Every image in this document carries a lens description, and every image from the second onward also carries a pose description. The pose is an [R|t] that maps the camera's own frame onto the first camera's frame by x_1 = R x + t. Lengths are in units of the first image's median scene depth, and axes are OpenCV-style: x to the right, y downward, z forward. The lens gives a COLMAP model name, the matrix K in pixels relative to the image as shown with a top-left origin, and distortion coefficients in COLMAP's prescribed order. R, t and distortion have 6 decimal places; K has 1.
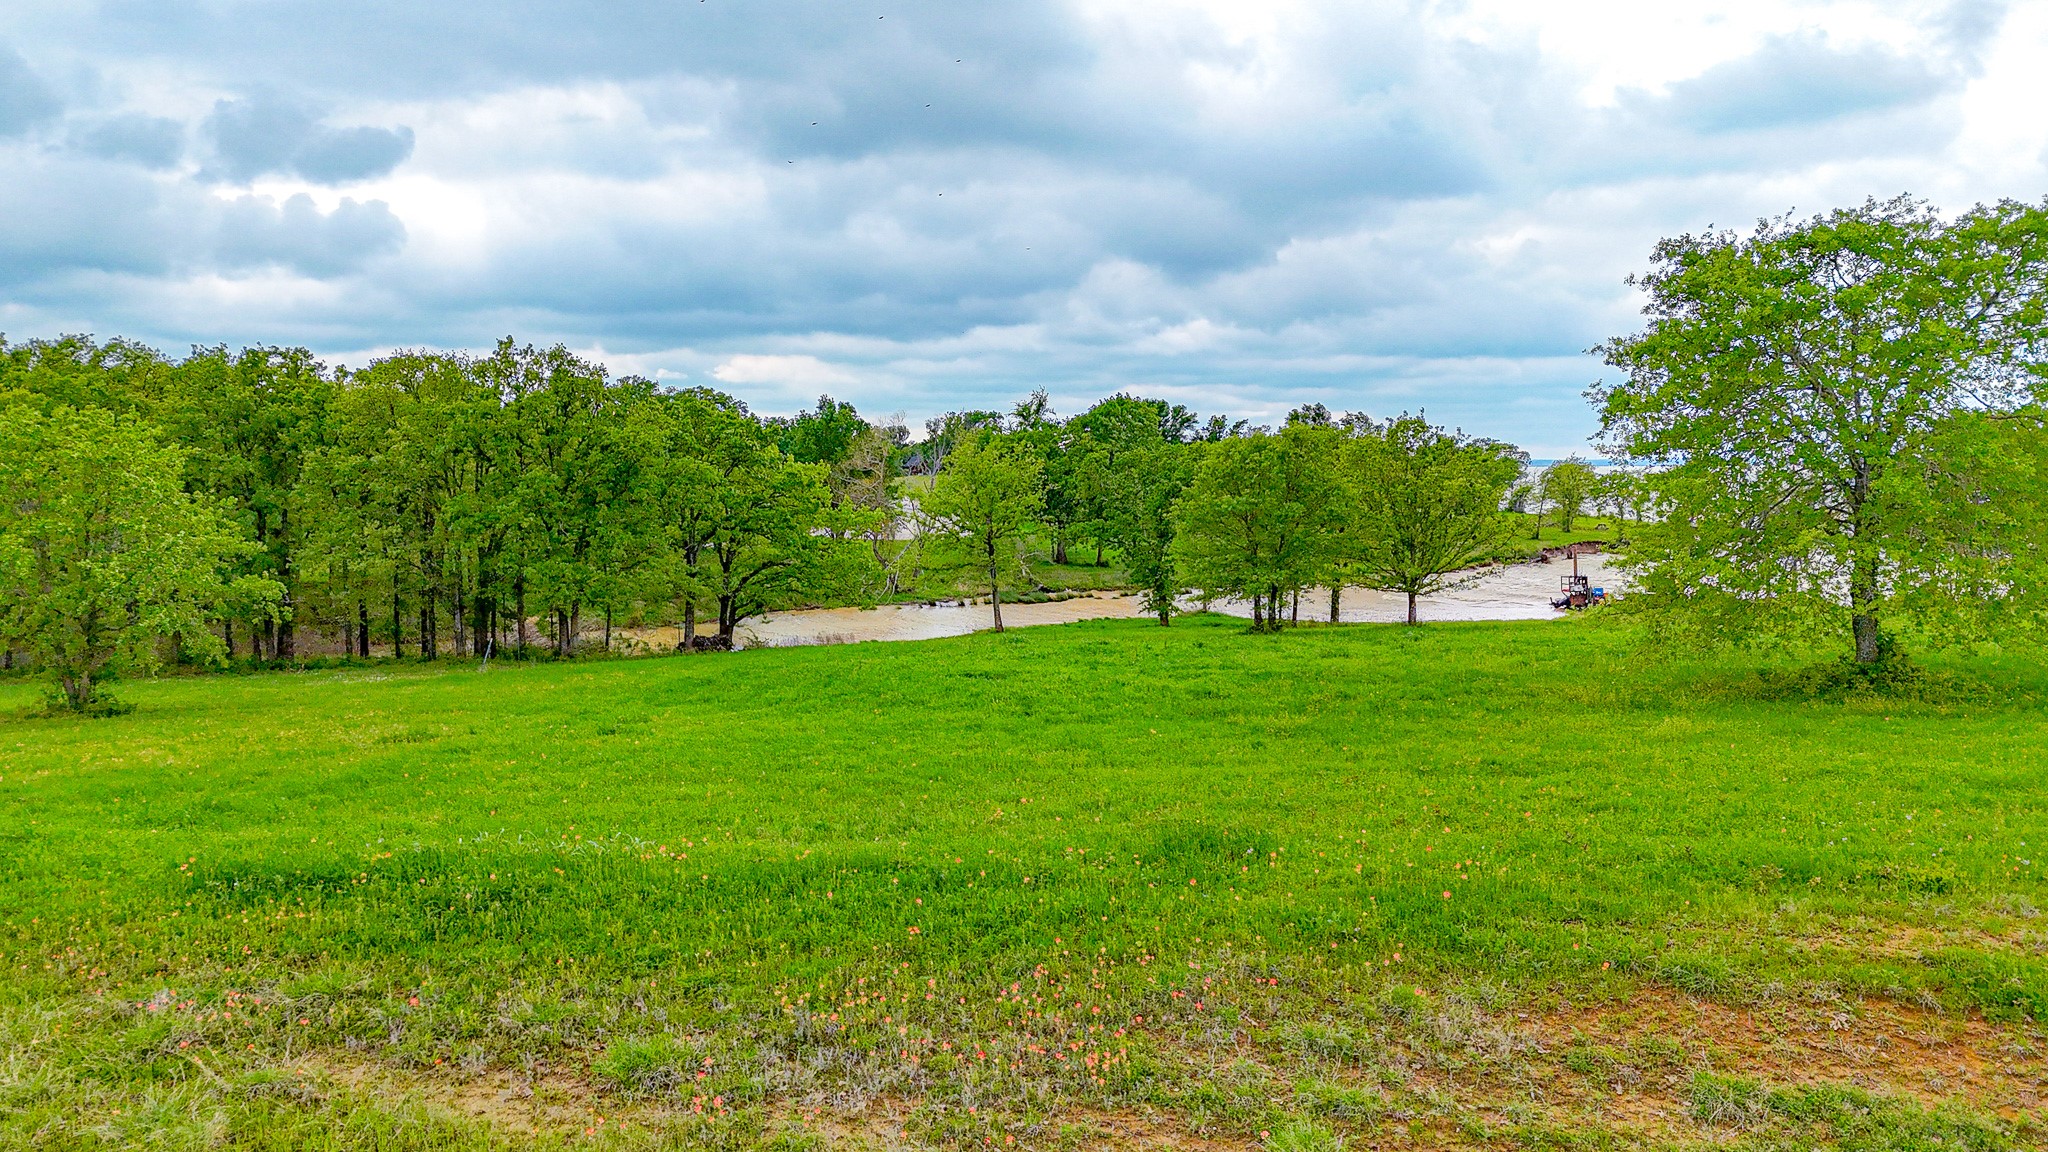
lens RADIAL K [[1490.2, 0, 1024.1], [0, 1490.2, 586.3], [0, 0, 1]] dist [0.076651, -0.069594]
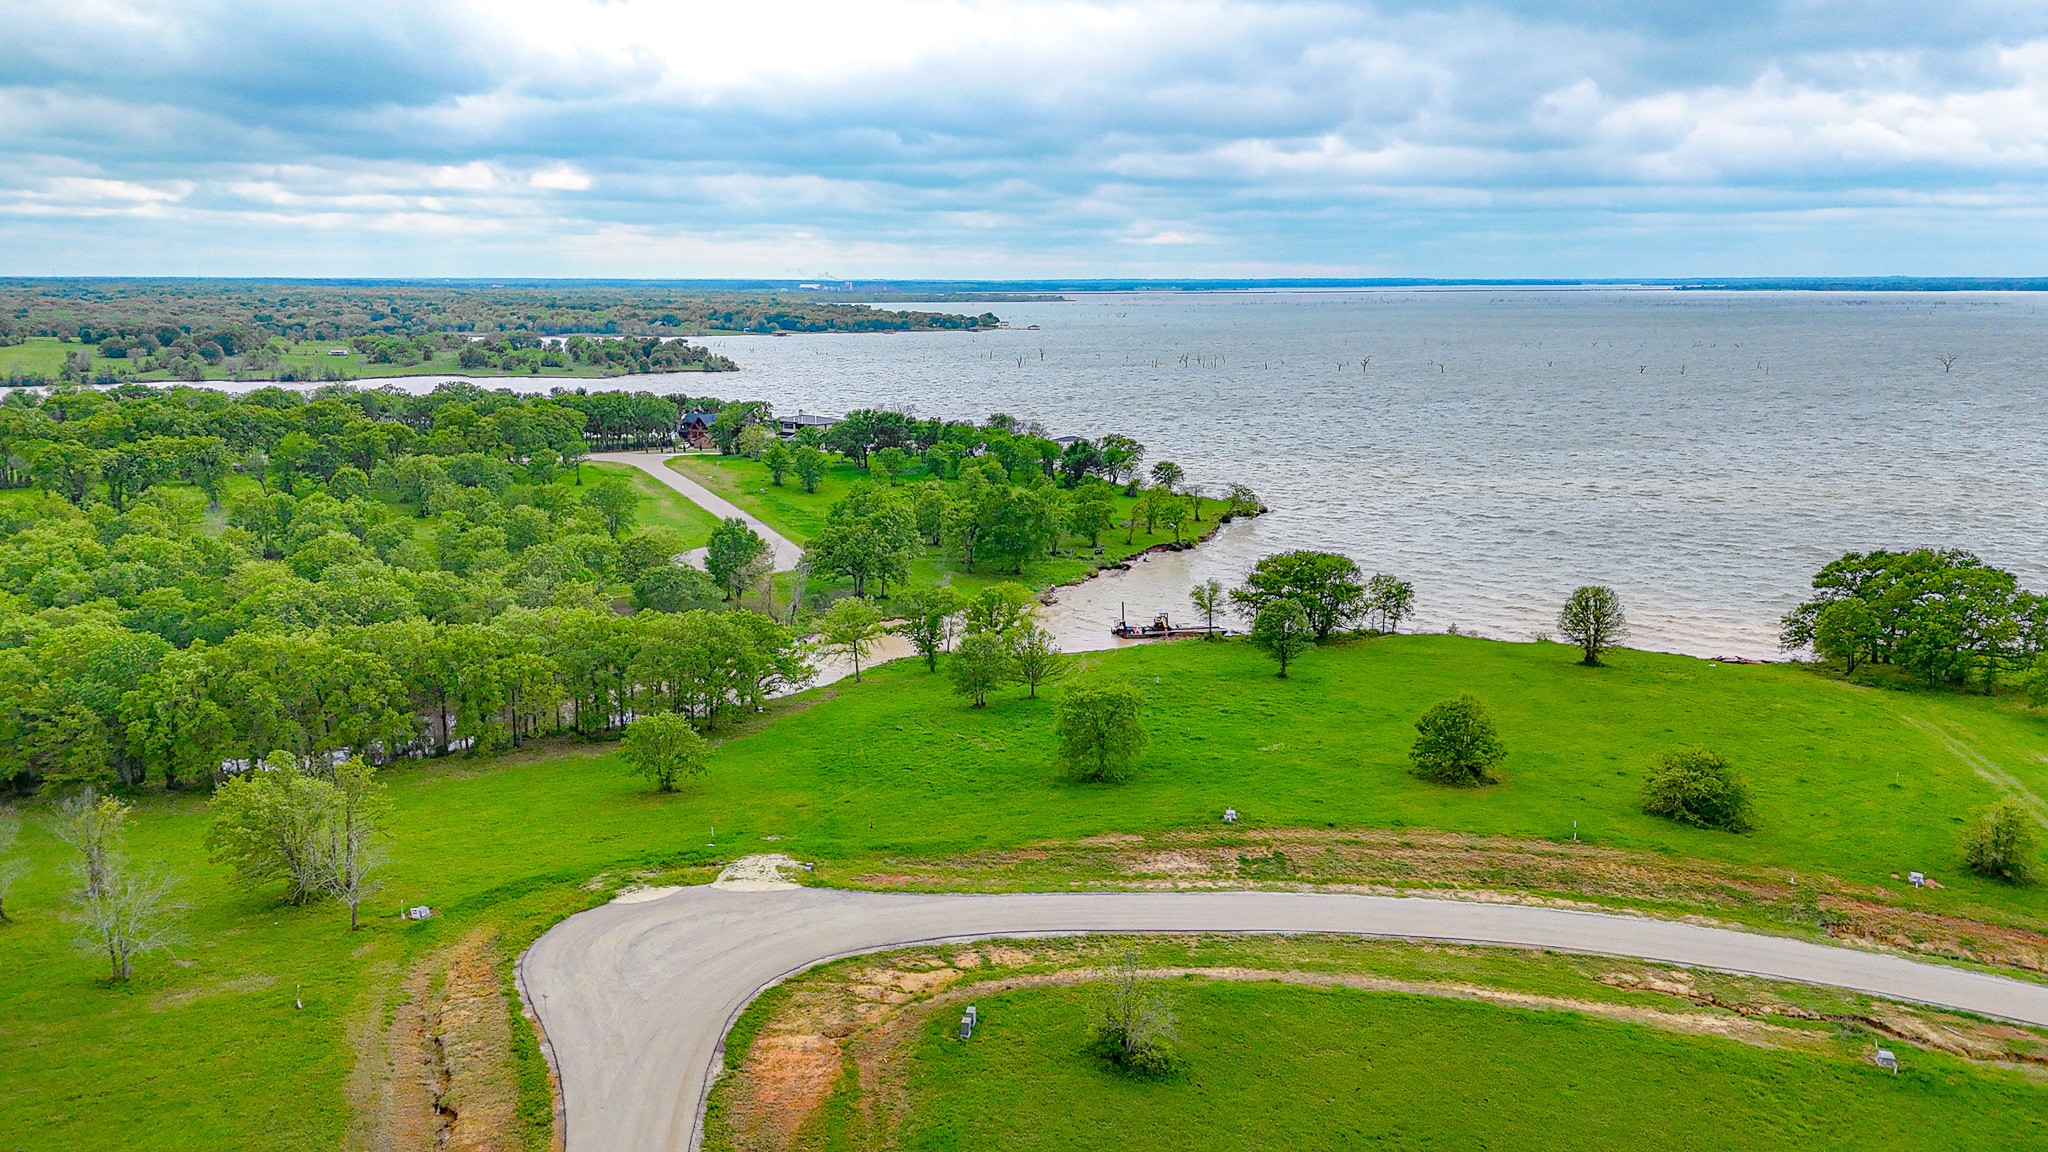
lens RADIAL K [[1513.6, 0, 1024.0], [0, 1513.6, 576.0], [0, 0, 1]] dist [0.072079, -0.062932]
pose [[0.979261, -0.029503, 0.200443, -0.699941], [0.005851, 0.993046, 0.117578, -1.221890], [-0.202518, -0.113967, 0.972624, -3.864158]]
